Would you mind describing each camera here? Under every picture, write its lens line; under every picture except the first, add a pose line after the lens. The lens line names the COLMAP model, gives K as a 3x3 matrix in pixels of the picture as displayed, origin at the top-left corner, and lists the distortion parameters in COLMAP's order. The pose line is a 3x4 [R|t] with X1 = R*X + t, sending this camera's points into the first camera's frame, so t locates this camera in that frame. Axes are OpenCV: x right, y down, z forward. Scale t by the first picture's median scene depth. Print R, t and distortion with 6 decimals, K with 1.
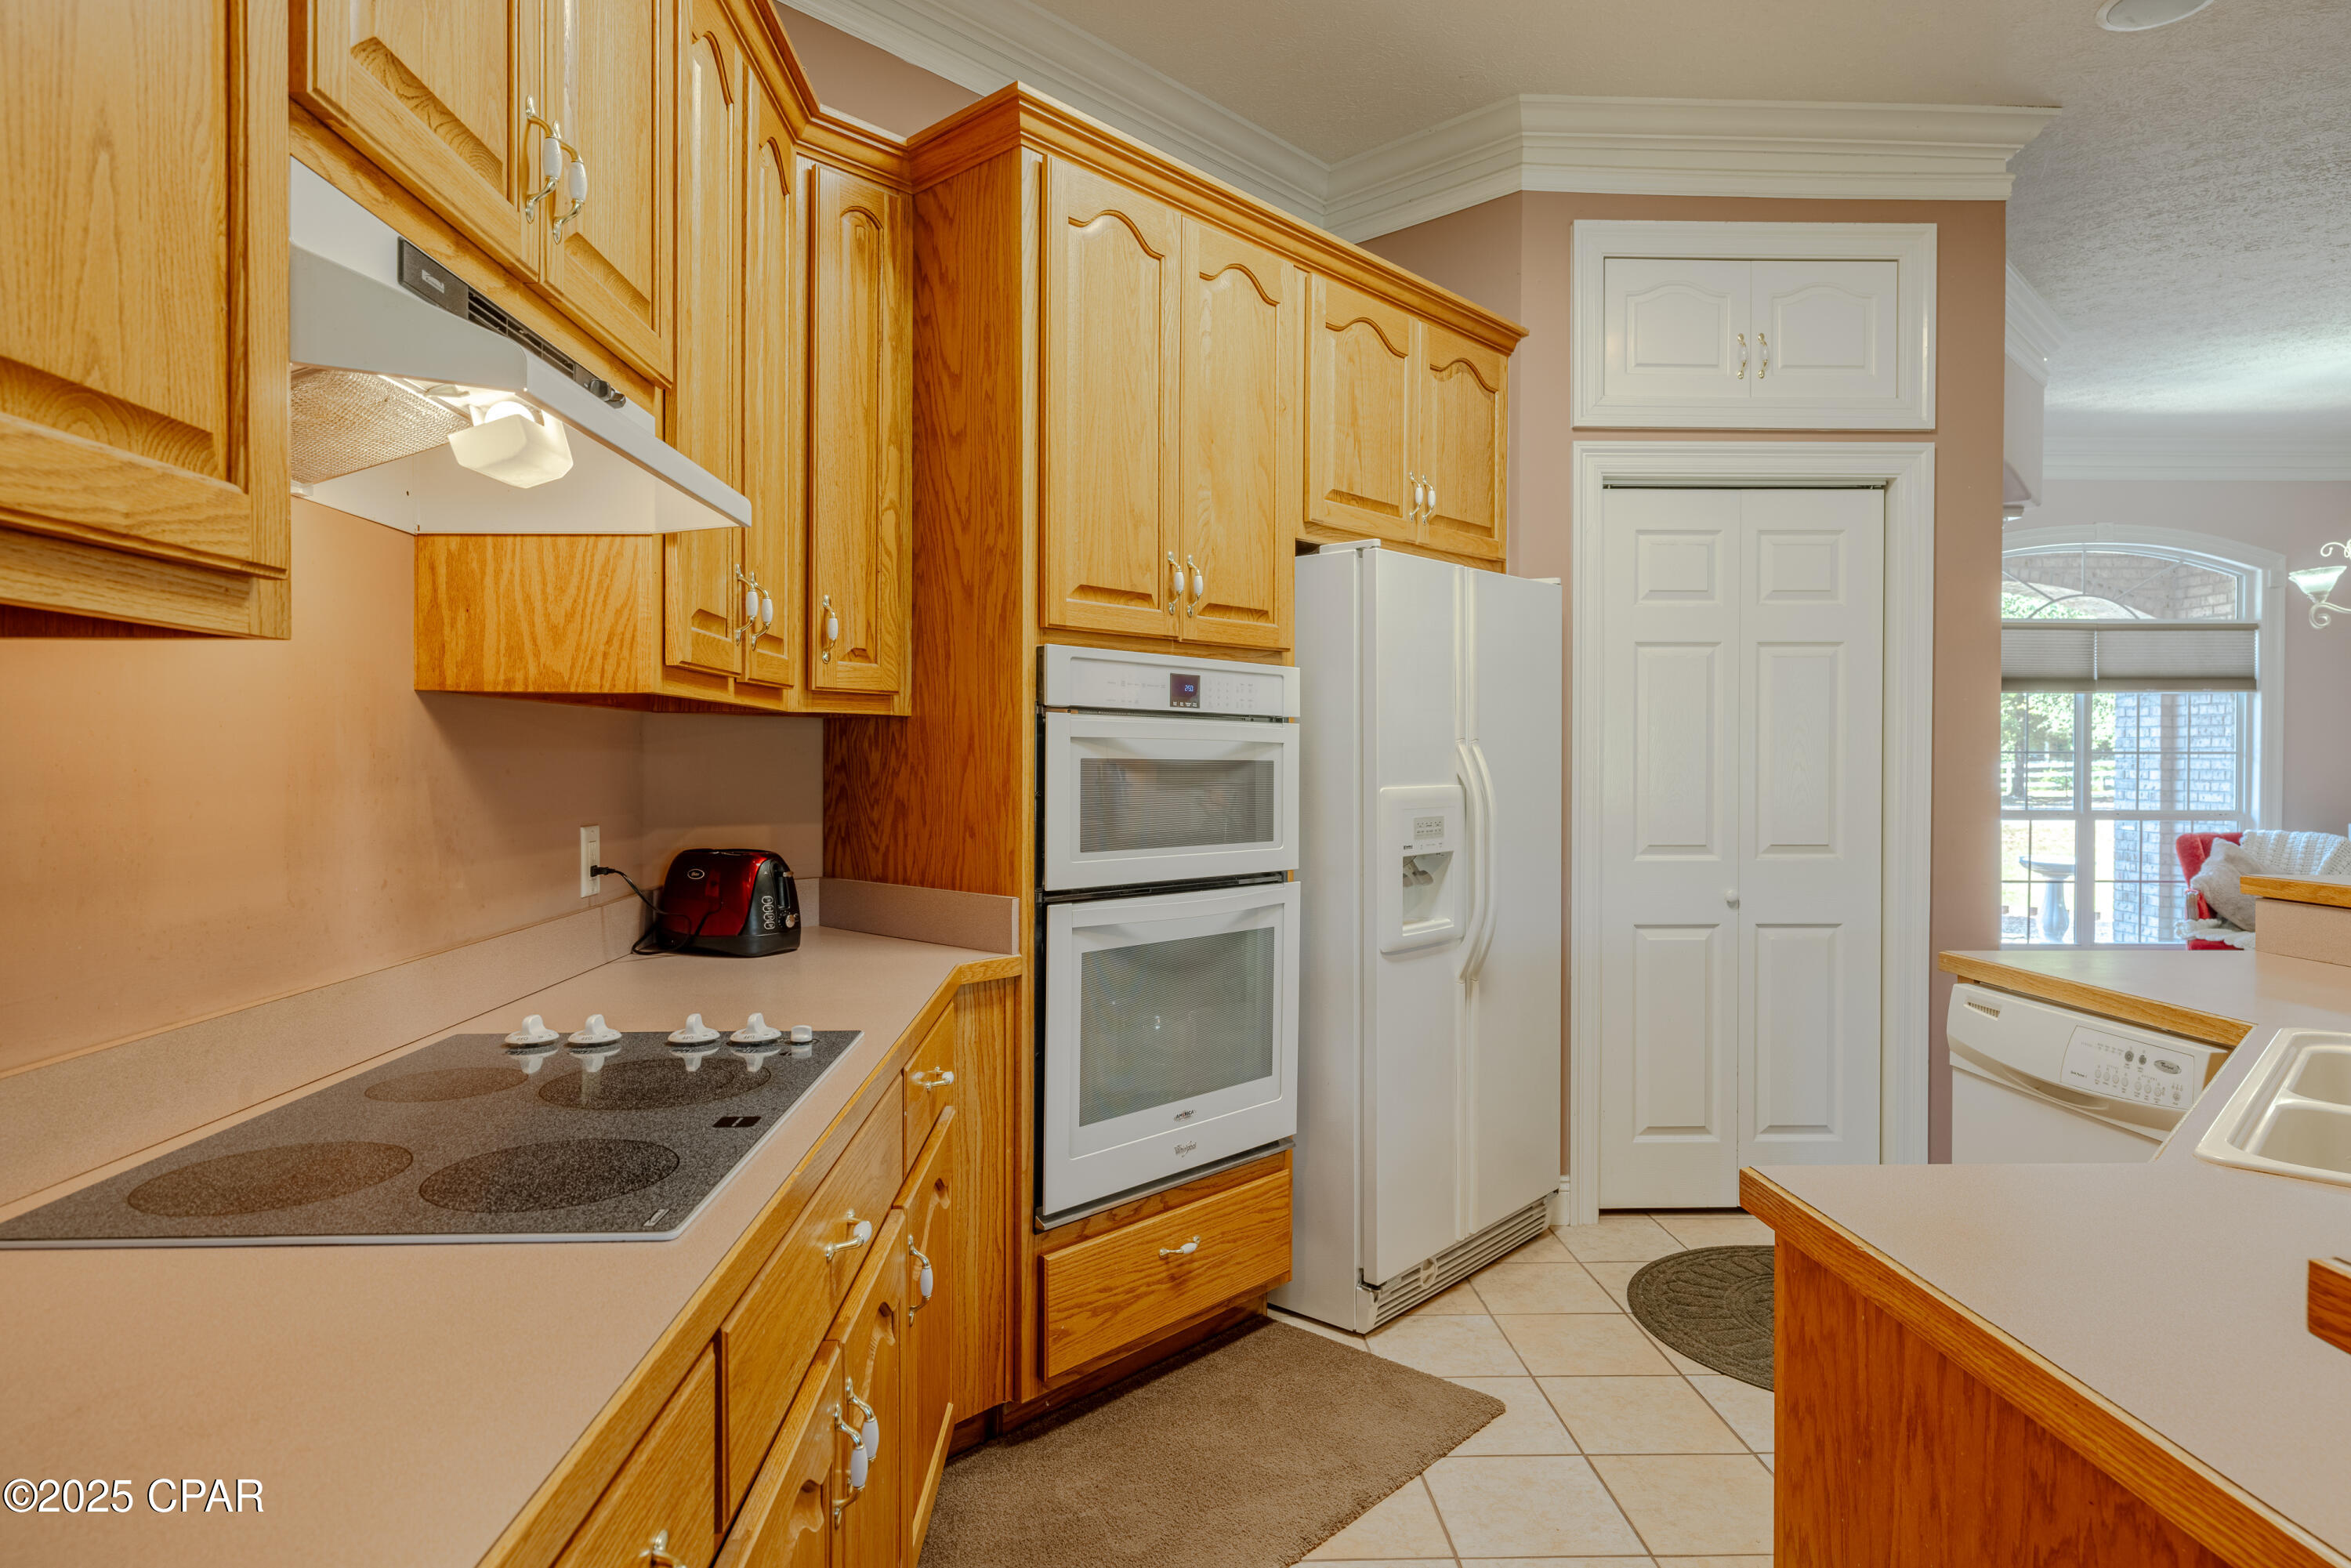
lens RADIAL K [[1355.0, 0, 1173.1], [0, 1355.0, 772.6], [0, 0, 1]] dist [0.007694, -0.000722]
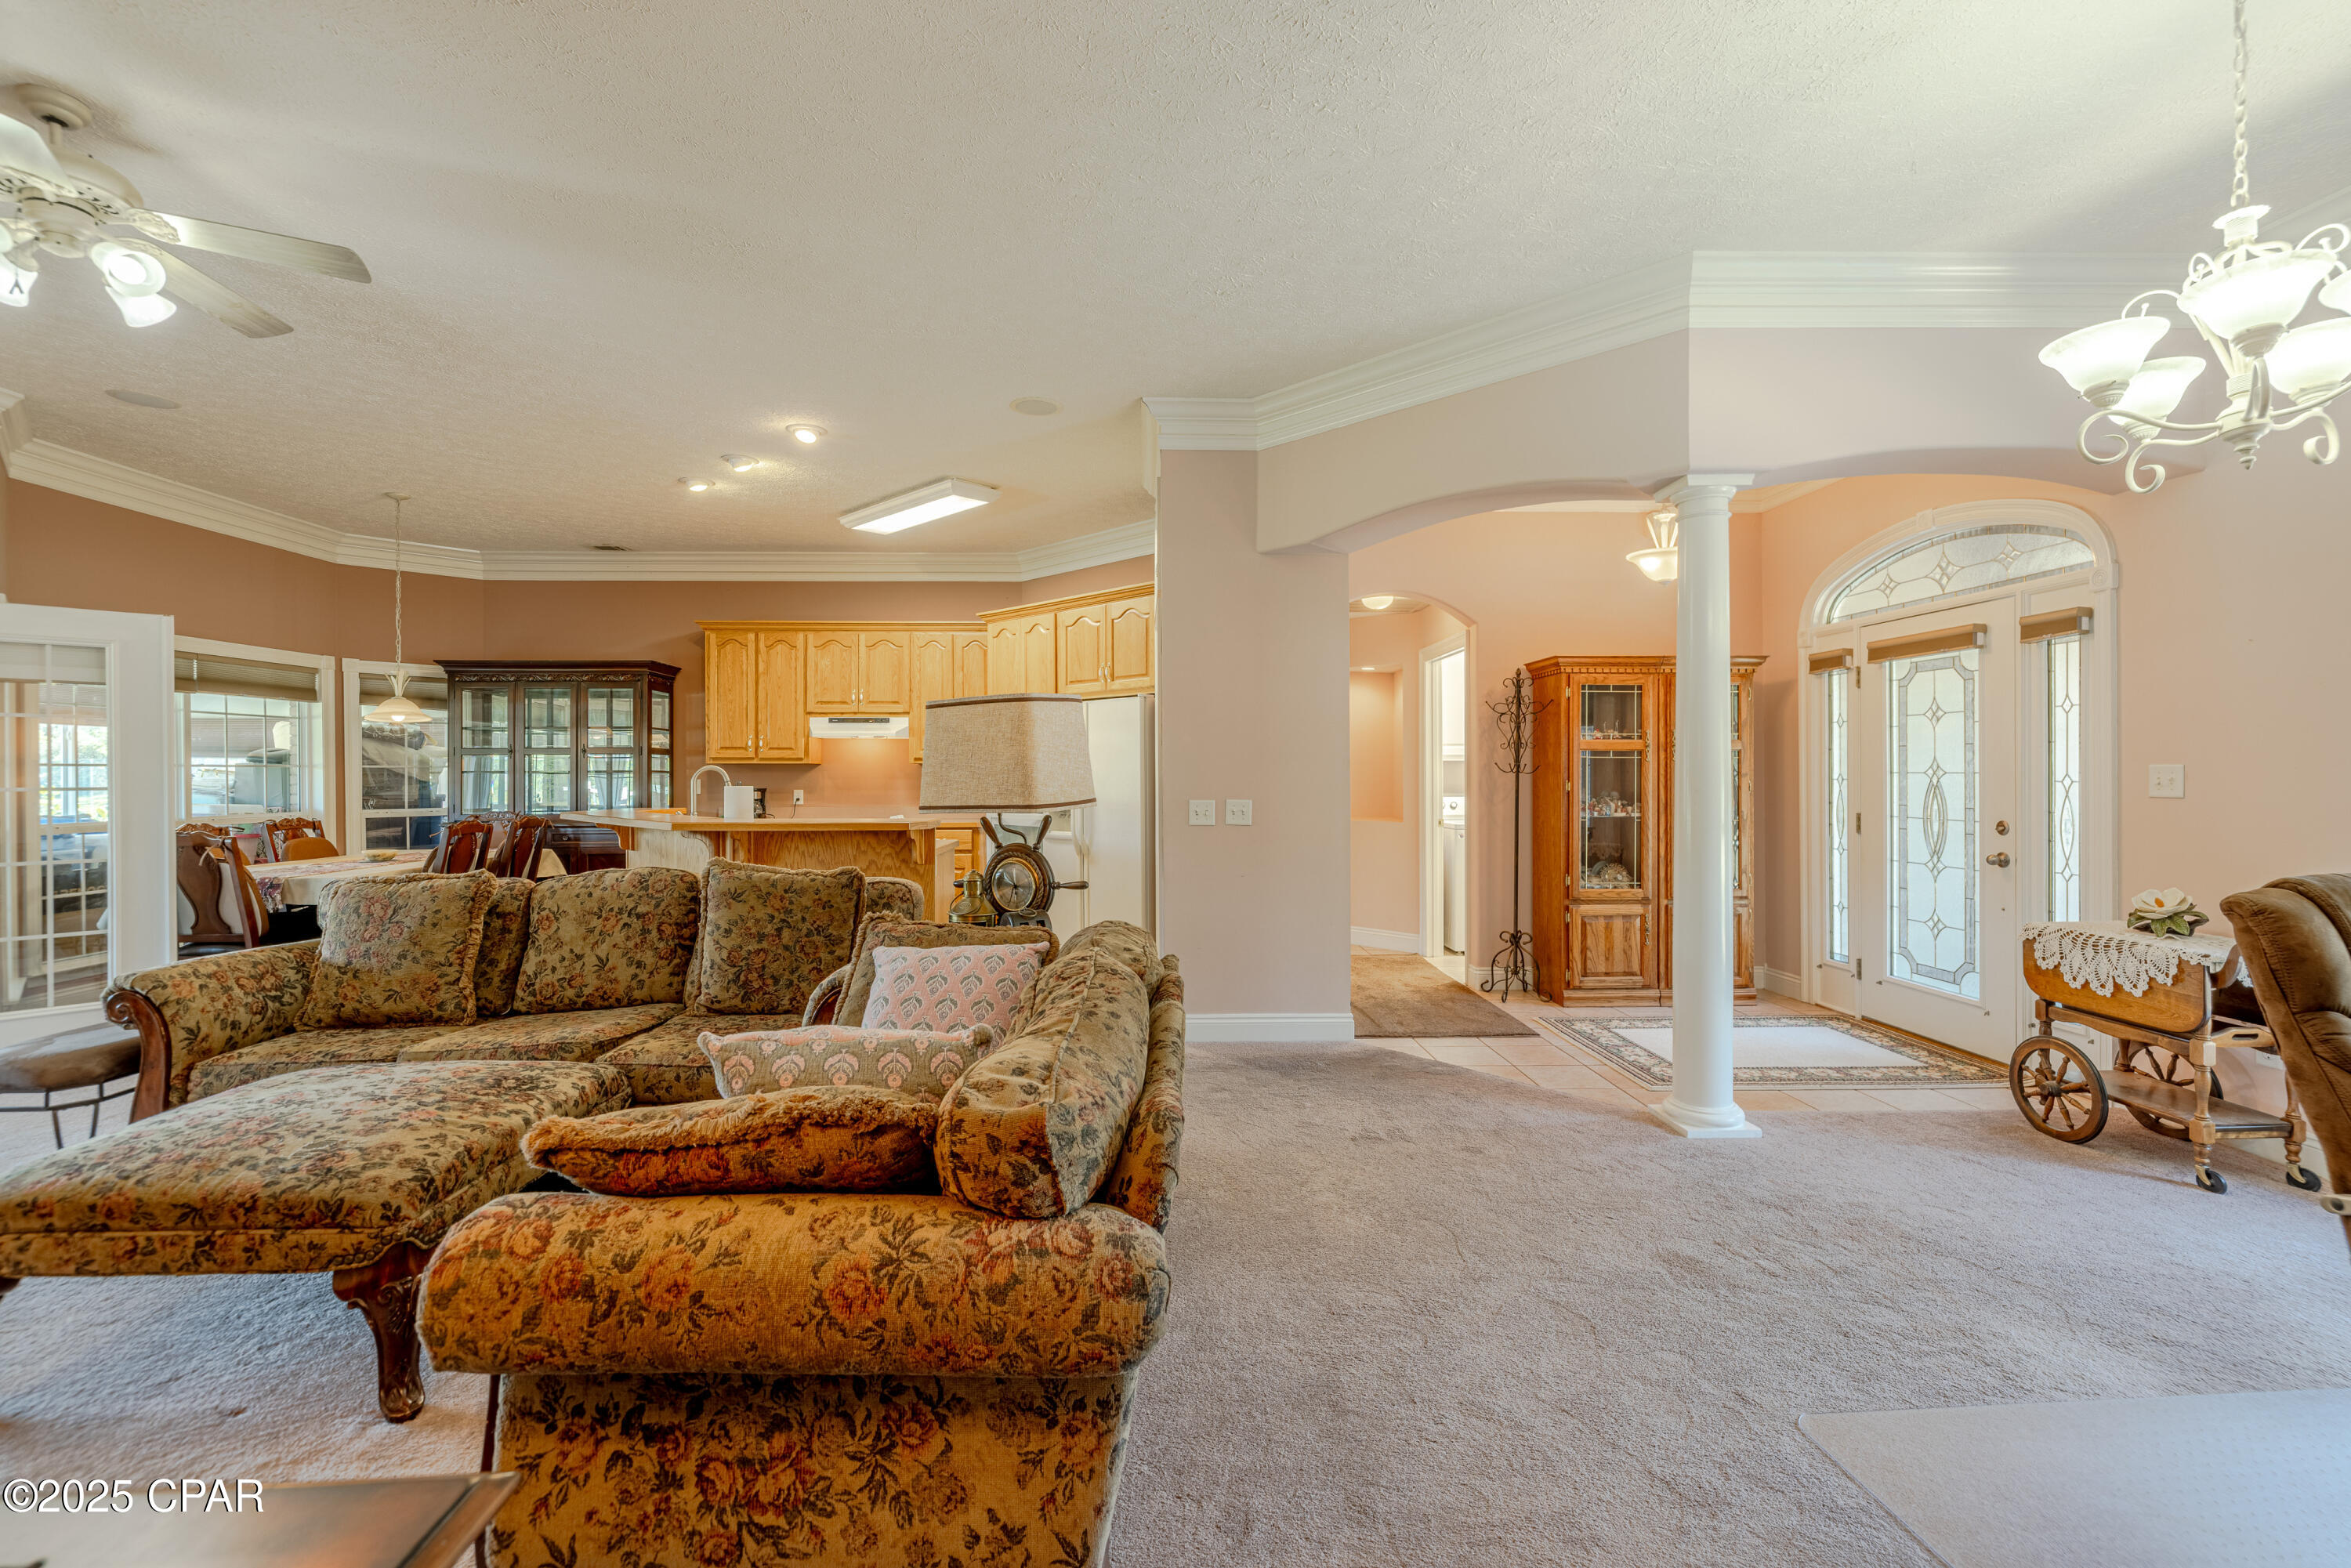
lens RADIAL K [[1000.5, 0, 1167.5], [0, 1000.5, 777.9], [0, 0, 1]] dist [-0.000666, 0.000470]
pose [[-0.009702, 0.000966, -0.999952, 2.314750], [-0.007498, 0.999971, 0.001039, -0.005396], [0.999925, 0.007507, -0.009695, 1.262951]]
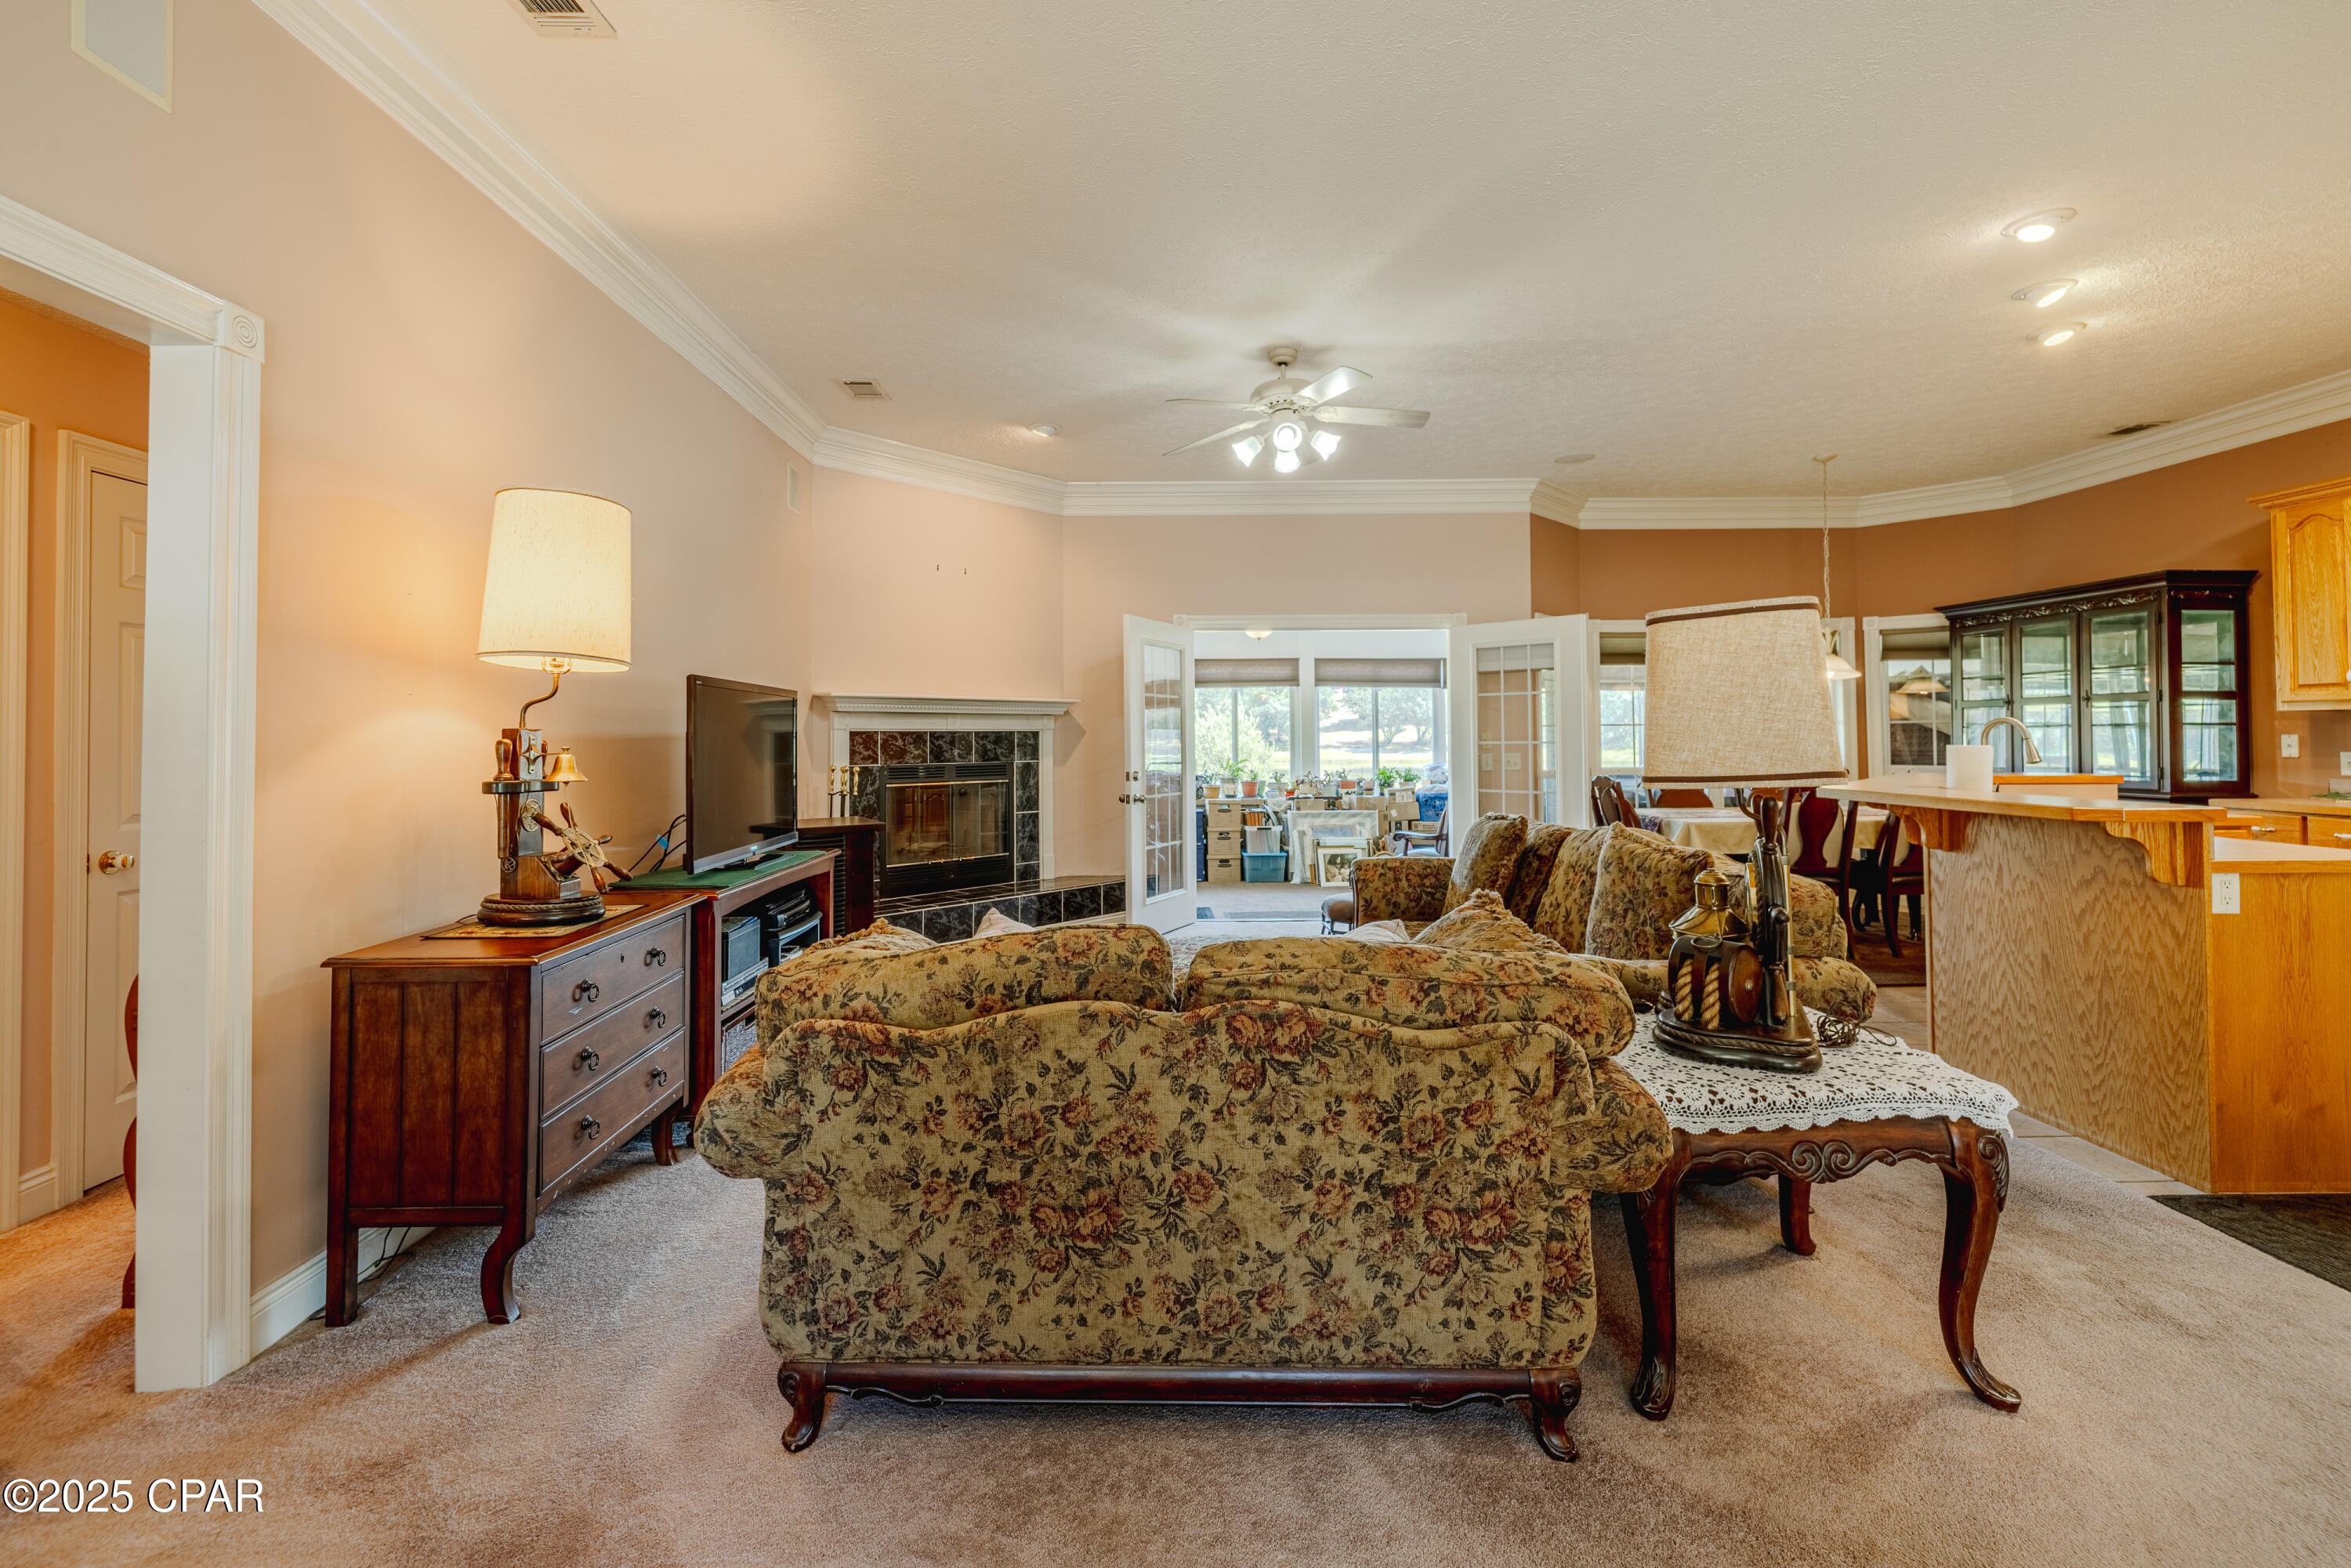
lens RADIAL K [[1000.5, 0, 1141.8], [0, 1000.5, 713.2], [0, 0, 1]] dist [-0.000666, 0.000470]
pose [[-0.999143, 0.005555, 0.041008, 1.618449], [0.004962, 0.999882, -0.014549, -0.010640], [-0.041084, -0.014333, -0.999053, 1.813278]]
